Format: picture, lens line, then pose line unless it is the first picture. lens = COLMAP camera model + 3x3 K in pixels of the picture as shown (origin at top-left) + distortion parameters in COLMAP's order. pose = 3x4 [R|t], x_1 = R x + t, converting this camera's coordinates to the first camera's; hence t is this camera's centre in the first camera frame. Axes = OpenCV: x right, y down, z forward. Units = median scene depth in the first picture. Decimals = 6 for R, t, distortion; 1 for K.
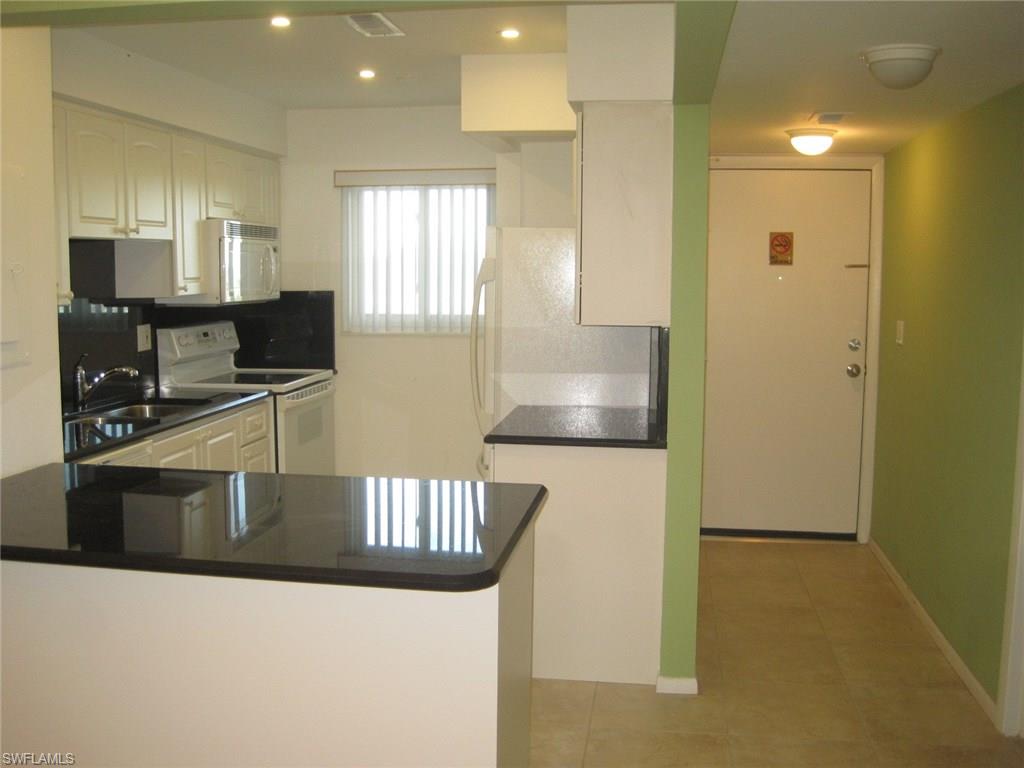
lens RADIAL K [[1088.3, 0, 512.0], [0, 1088.3, 384.0], [0, 0, 1]] dist [-0.132193, -0.018644]
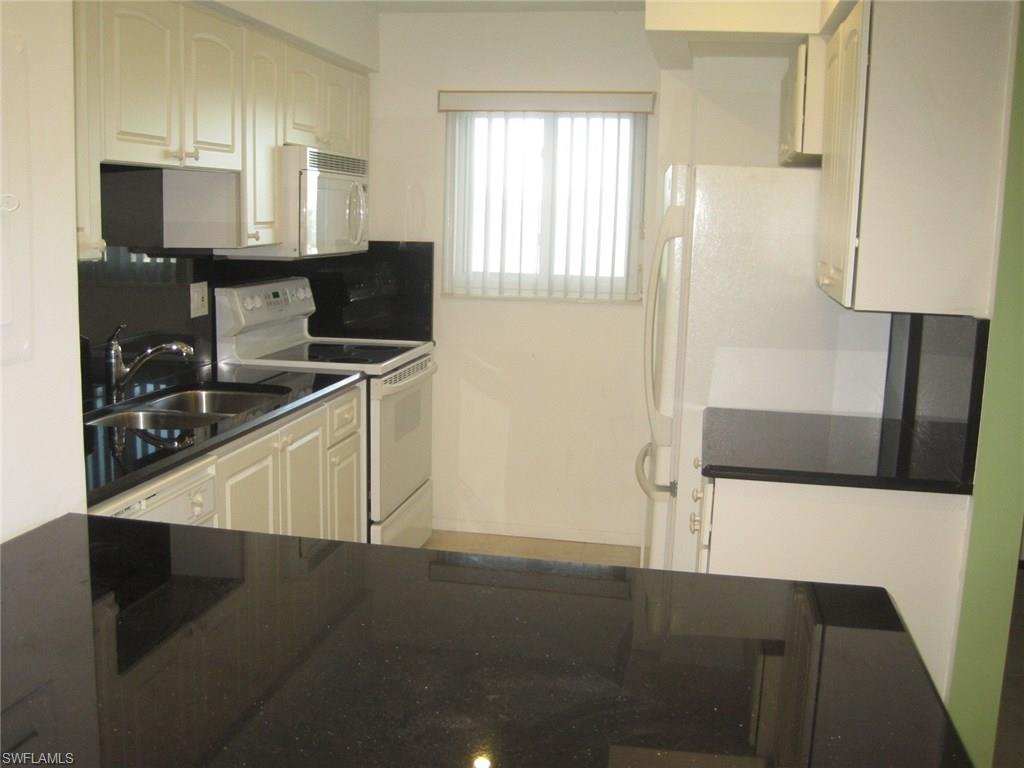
lens RADIAL K [[1031.6, 0, 512.0], [0, 1031.6, 384.0], [0, 0, 1]] dist [-0.169654, 0.008692]
pose [[0.999562, 0.026525, -0.013129, -0.107563], [-0.025753, 0.998108, 0.055824, -0.028823], [0.014585, -0.055461, 0.998354, 0.273357]]
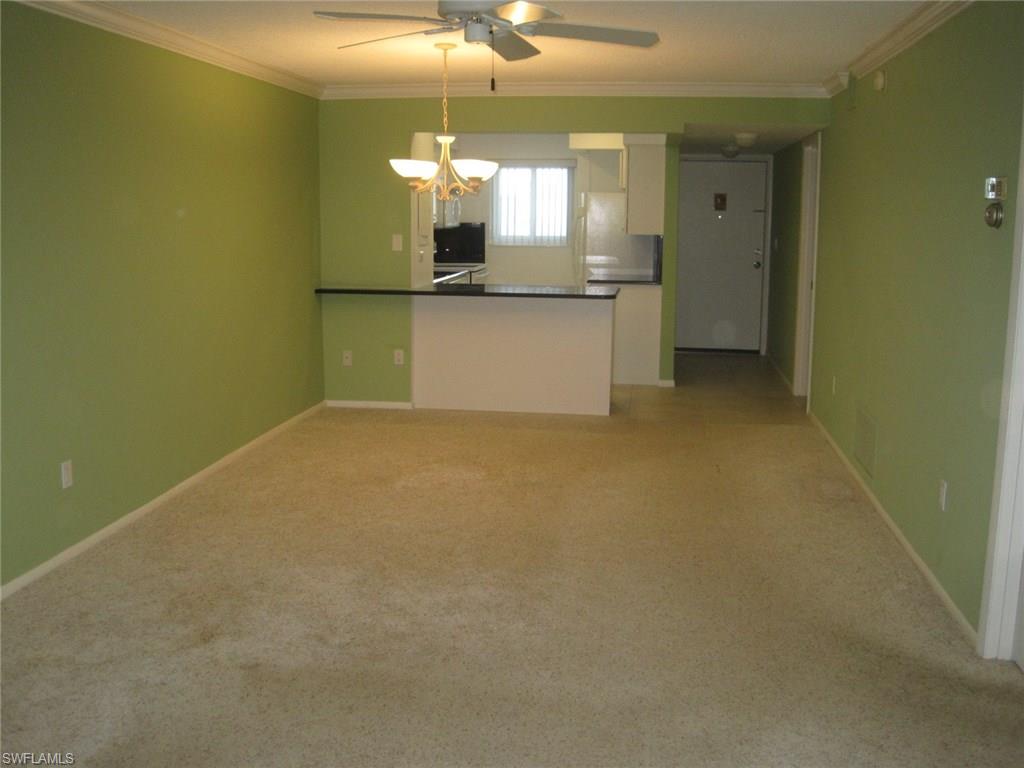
lens RADIAL K [[1088.3, 0, 512.0], [0, 1088.3, 384.0], [0, 0, 1]] dist [-0.132193, -0.018644]
pose [[0.999958, 0.004107, 0.008146, -0.150732], [-0.004433, 0.999172, 0.040453, 0.134043], [-0.007973, -0.040487, 0.999148, -1.018621]]
